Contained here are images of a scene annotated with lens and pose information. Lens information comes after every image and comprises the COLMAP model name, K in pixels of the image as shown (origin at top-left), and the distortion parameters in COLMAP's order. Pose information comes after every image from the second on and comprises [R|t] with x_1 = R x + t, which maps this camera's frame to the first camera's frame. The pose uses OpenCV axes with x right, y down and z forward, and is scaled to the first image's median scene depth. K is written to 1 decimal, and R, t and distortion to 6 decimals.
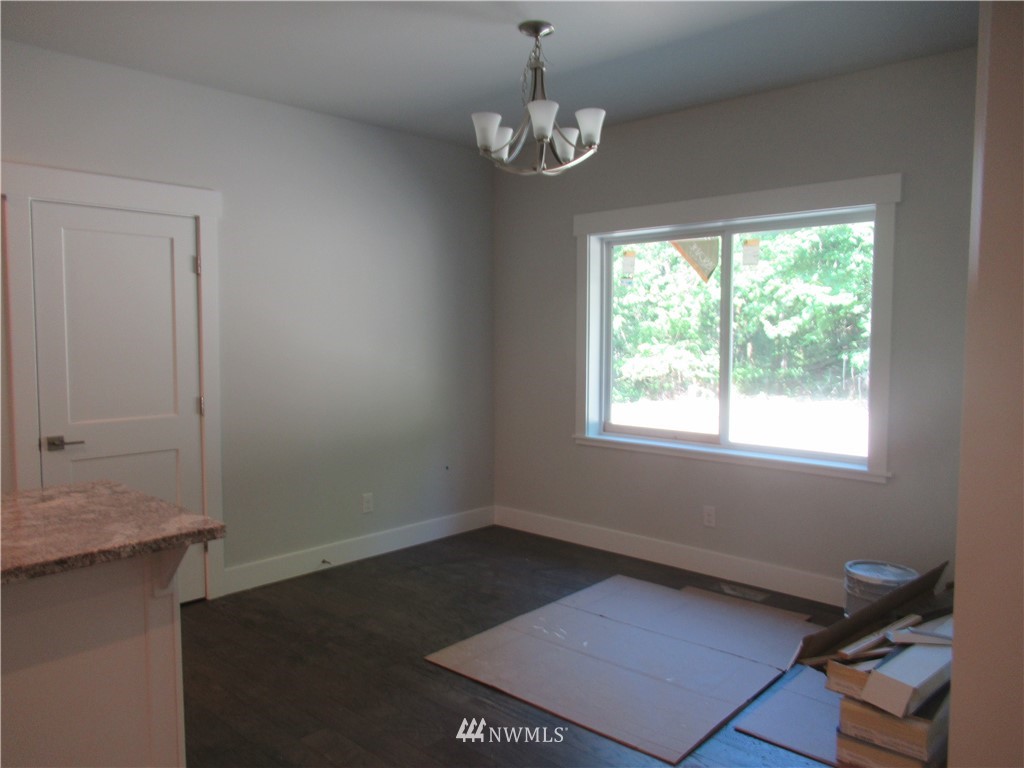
lens RADIAL K [[766.7, 0, 505.9], [0, 766.7, 385.8], [0, 0, 1]] dist [-0.008430, 0.007163]
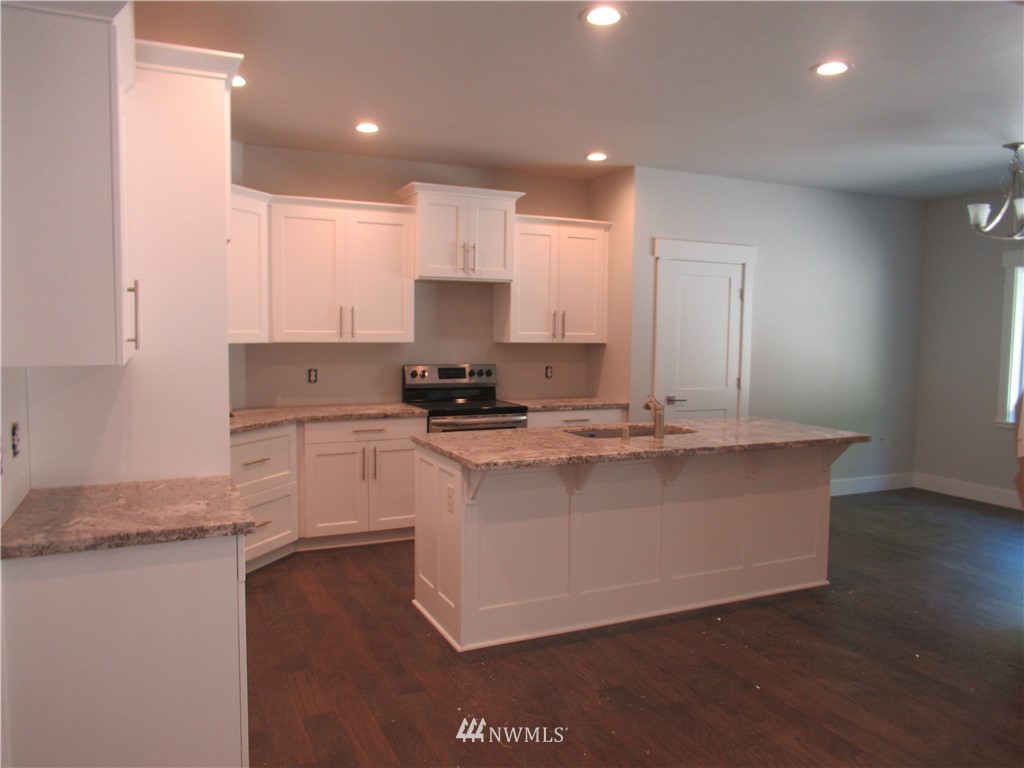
lens RADIAL K [[766.7, 0, 513.2], [0, 766.7, 383.0], [0, 0, 1]] dist [-0.008430, 0.007163]
pose [[0.933743, 0.043155, -0.355333, -0.310339], [-0.043809, 0.999021, 0.006211, 0.041581], [0.355253, 0.009767, 0.934719, -0.728590]]
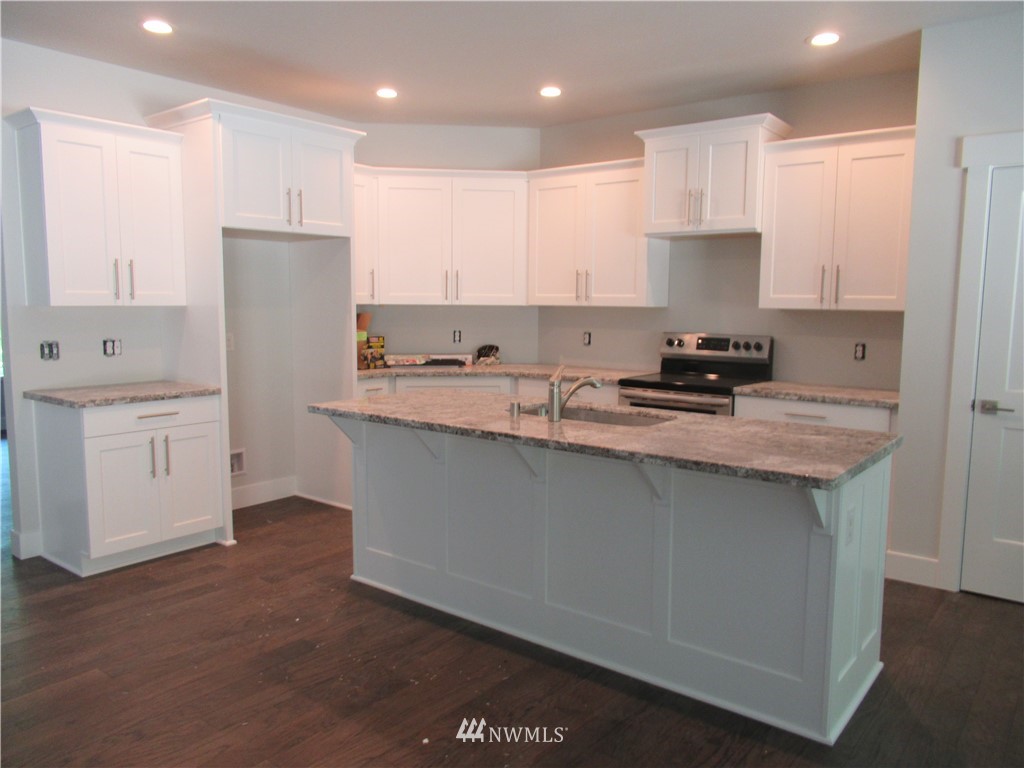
lens RADIAL K [[766.7, 0, 506.2], [0, 766.7, 380.3], [0, 0, 1]] dist [-0.008430, 0.007163]
pose [[0.096419, 0.112782, -0.988930, 0.352210], [-0.081316, 0.991131, 0.105105, -0.015137], [0.992014, 0.070282, 0.104735, 0.252845]]
